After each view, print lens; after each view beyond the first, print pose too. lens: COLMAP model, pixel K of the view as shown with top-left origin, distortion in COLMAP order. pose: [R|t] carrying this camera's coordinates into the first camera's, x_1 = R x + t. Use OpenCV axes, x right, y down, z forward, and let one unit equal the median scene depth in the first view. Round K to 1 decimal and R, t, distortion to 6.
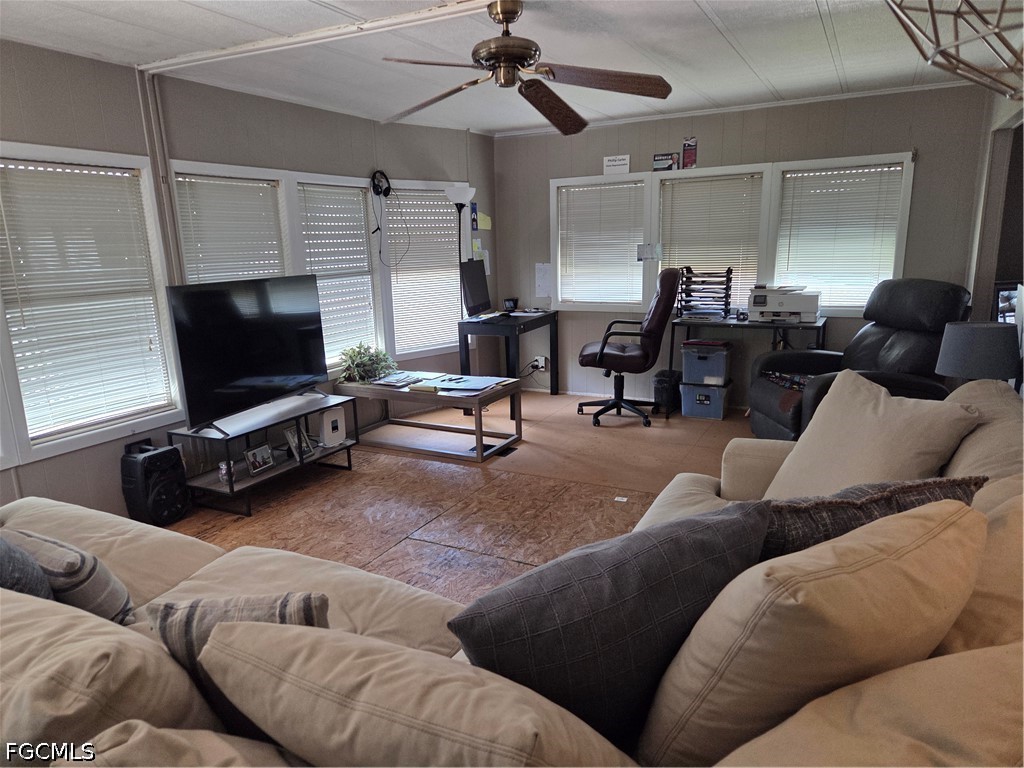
lens RADIAL K [[685.9, 0, 498.0], [0, 685.9, 383.8], [0, 0, 1]] dist [0.071288, -0.058625]
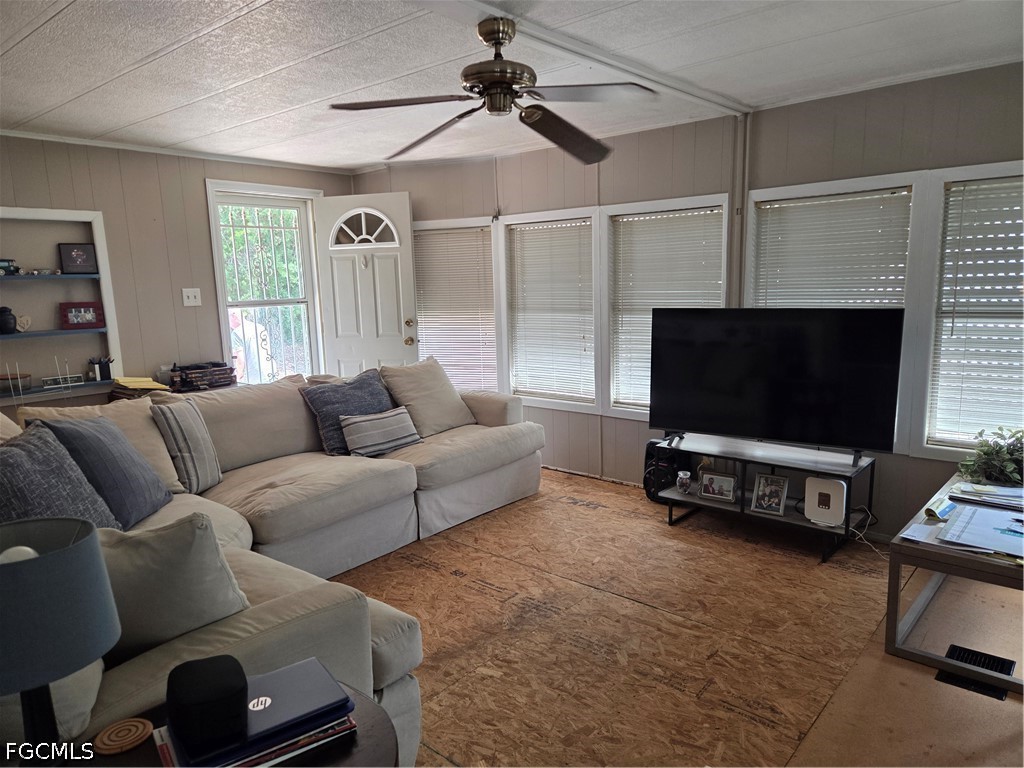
lens RADIAL K [[685.9, 0, 498.0], [0, 685.9, 383.8], [0, 0, 1]] dist [0.071288, -0.058625]
pose [[-0.229049, 0.186923, -0.955299, 0.675140], [-0.166588, 0.959384, 0.227665, -0.215488], [0.959054, 0.211288, -0.188607, 0.887337]]
